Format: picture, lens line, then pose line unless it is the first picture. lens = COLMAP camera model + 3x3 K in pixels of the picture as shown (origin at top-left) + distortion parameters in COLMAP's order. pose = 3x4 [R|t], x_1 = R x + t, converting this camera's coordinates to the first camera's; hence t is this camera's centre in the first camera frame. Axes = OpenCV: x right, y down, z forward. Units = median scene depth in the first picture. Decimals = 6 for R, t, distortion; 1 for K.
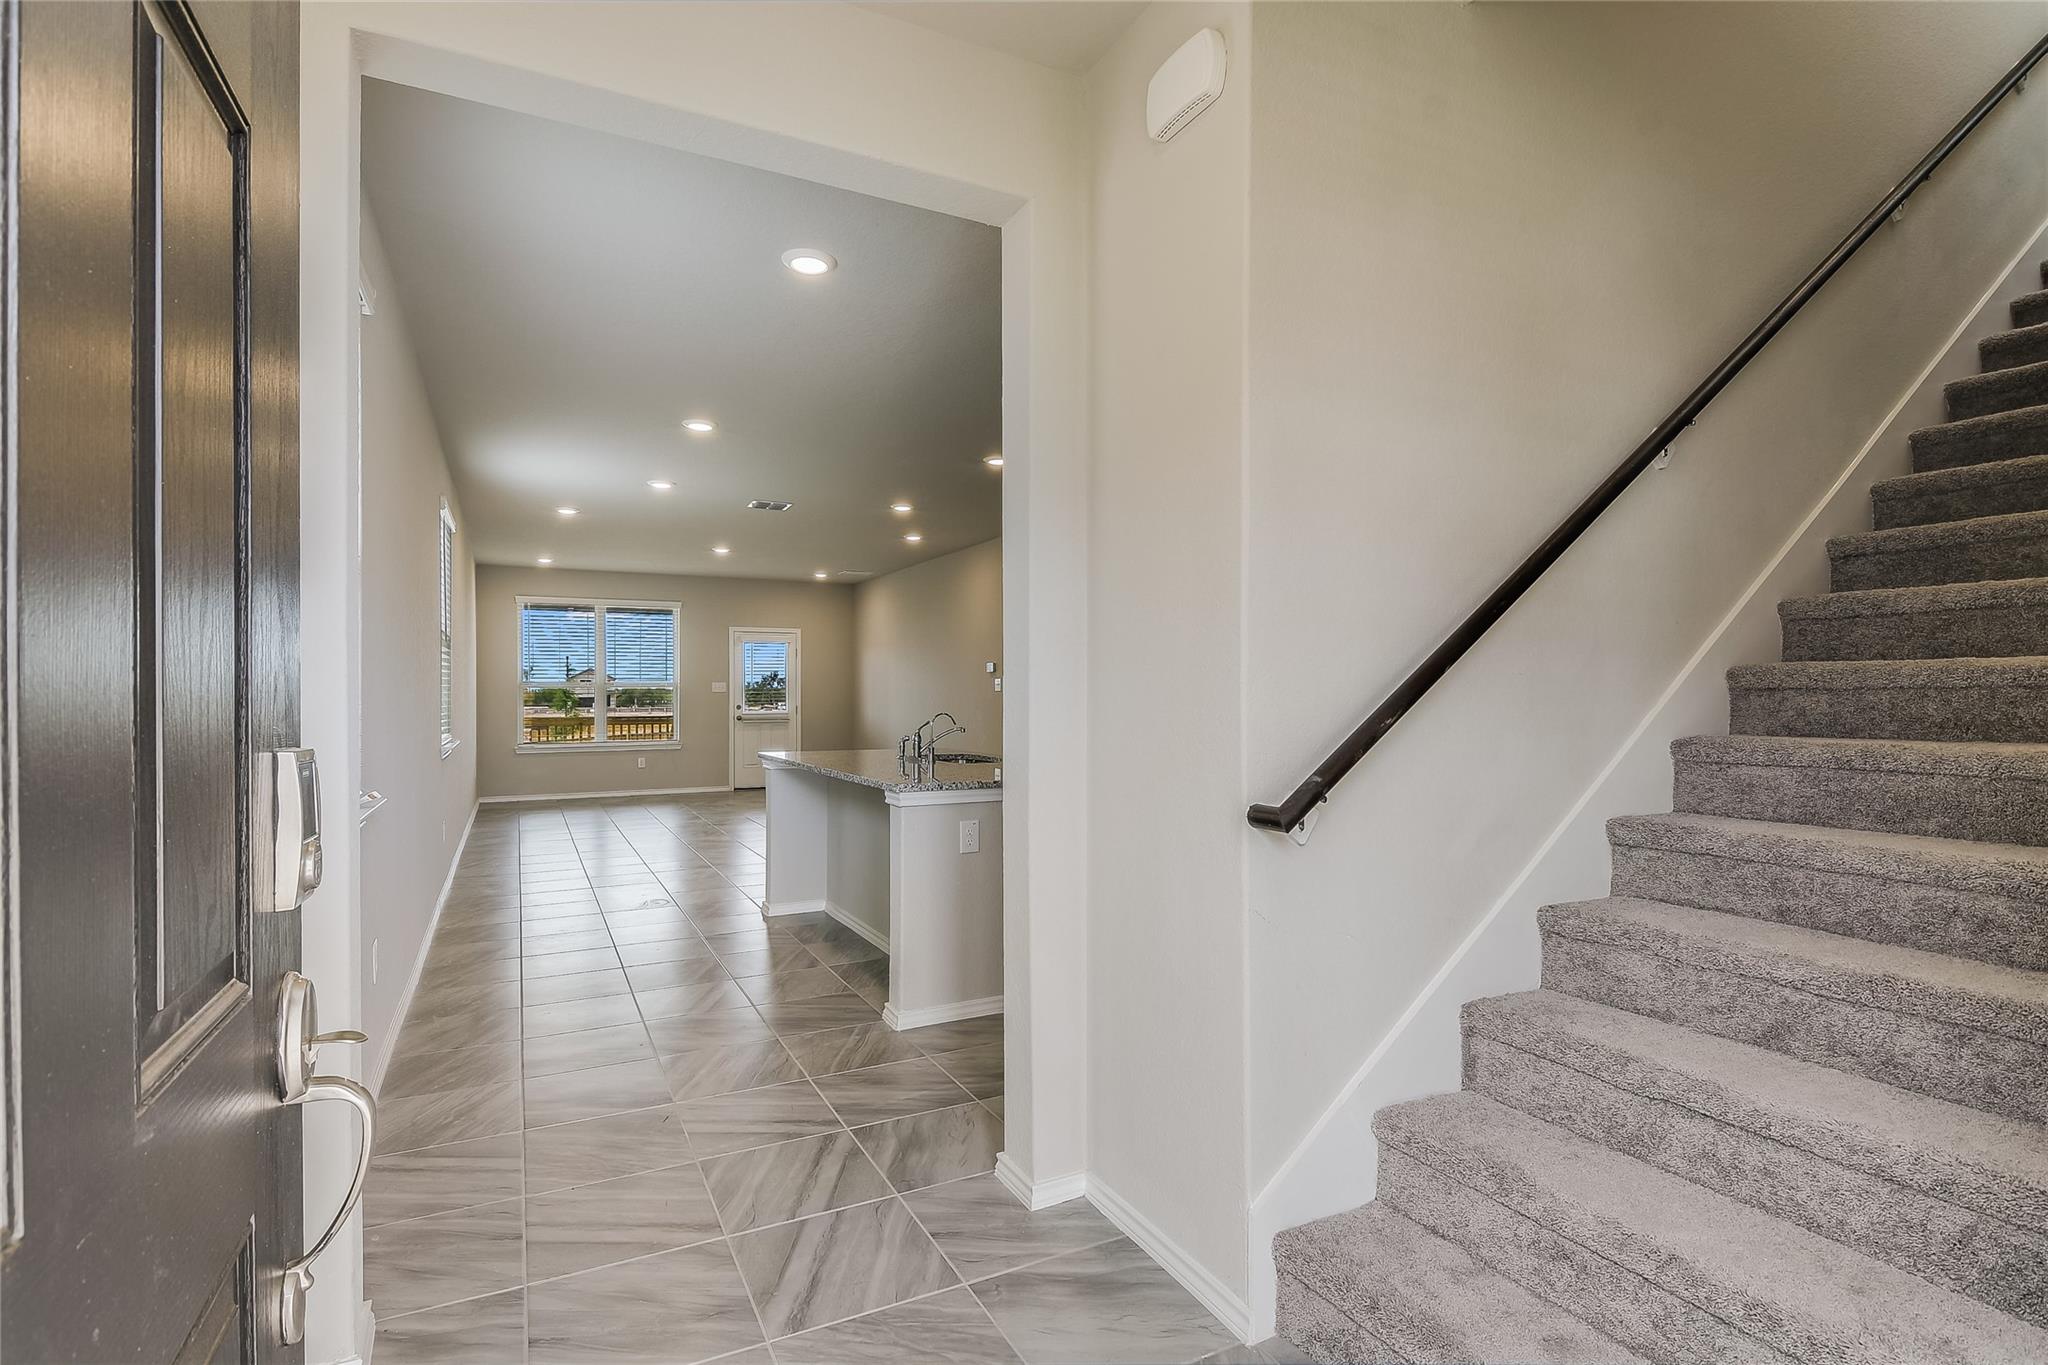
lens RADIAL K [[980.5, 0, 1015.5], [0, 980.5, 706.0], [0, 0, 1]] dist [-0.010321, -0.000904]
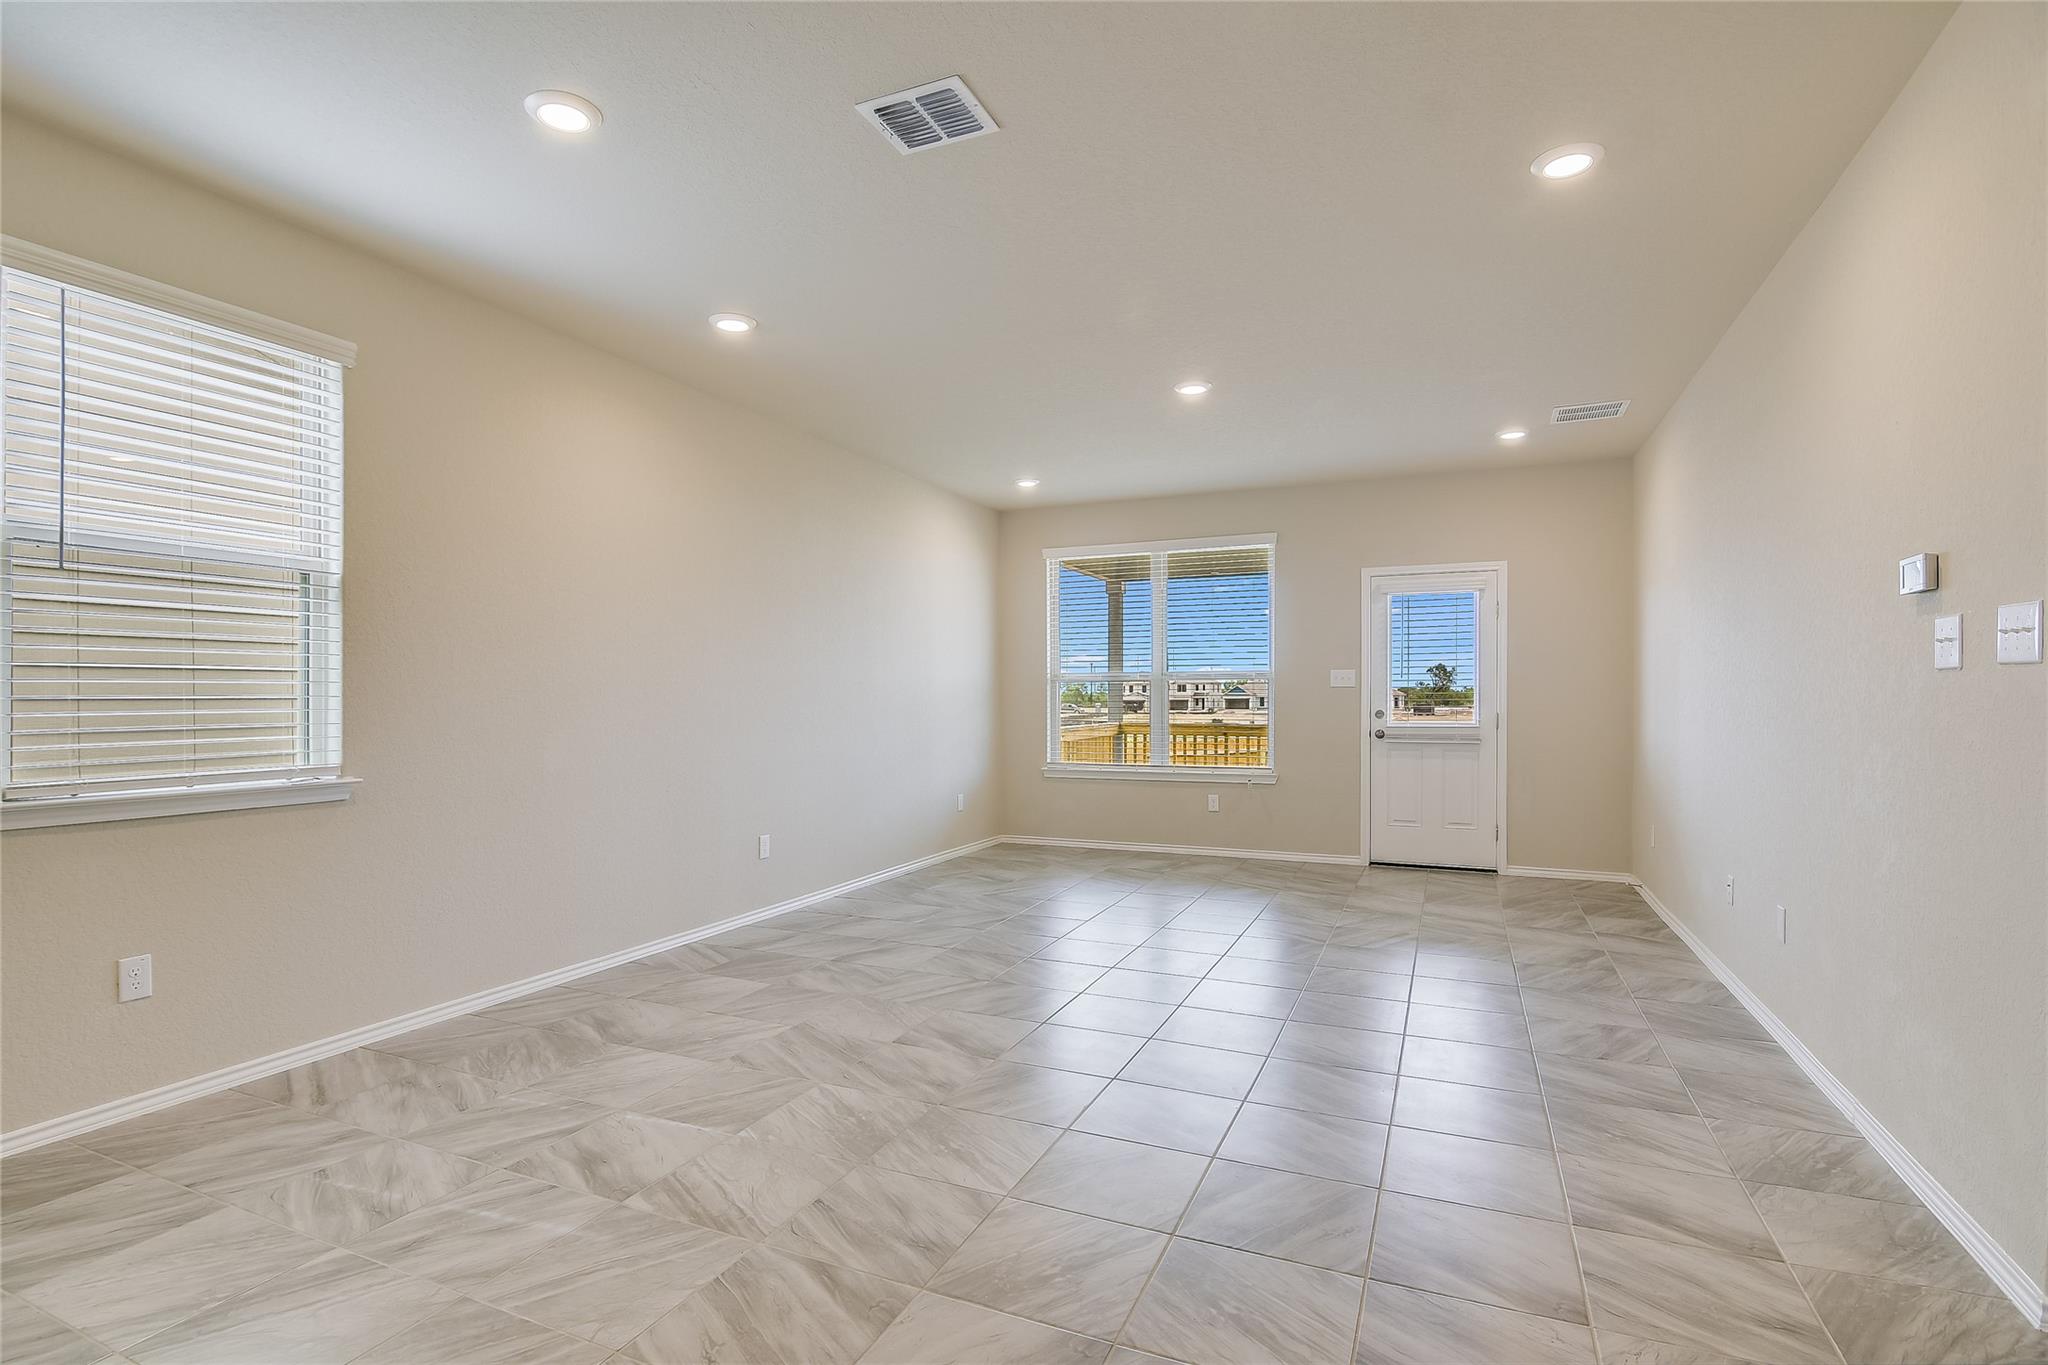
lens RADIAL K [[980.5, 0, 1015.5], [0, 980.5, 706.0], [0, 0, 1]] dist [-0.010321, -0.000904]
pose [[0.621544, 0.005918, -0.783357, 0.019931], [-0.008844, 0.999961, 0.000538, -0.001773], [0.783329, 0.006594, 0.621572, 0.509678]]
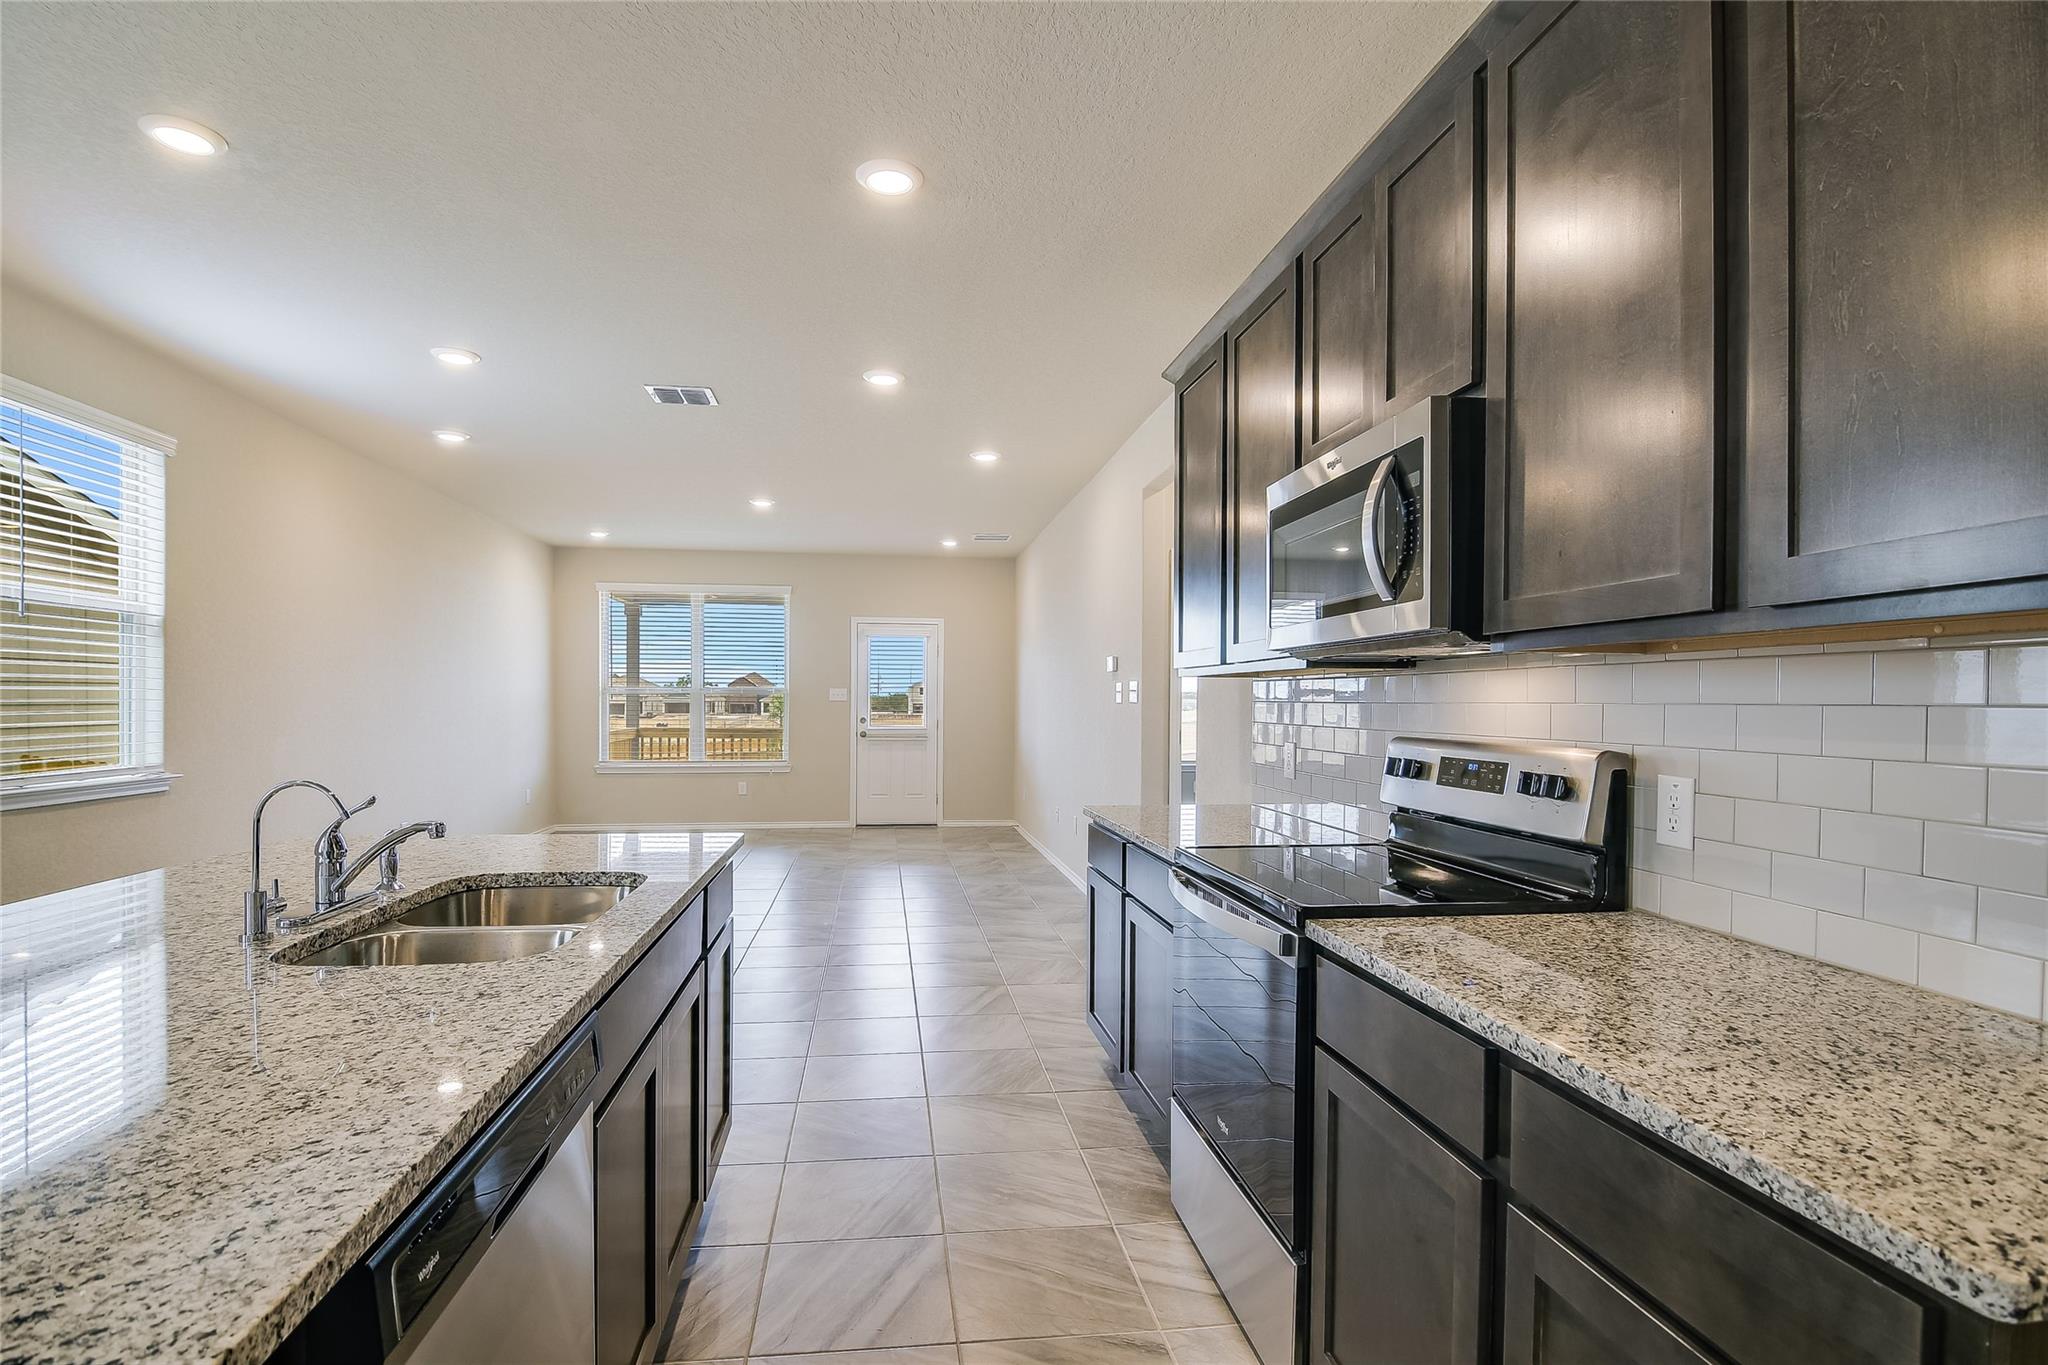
lens RADIAL K [[980.5, 0, 1015.5], [0, 980.5, 706.0], [0, 0, 1]] dist [-0.010321, -0.000904]
pose [[0.942988, 0.007285, -0.332746, 0.094207], [-0.010894, 0.999900, -0.008984, -0.004476], [0.332647, 0.012097, 0.942974, 0.308303]]
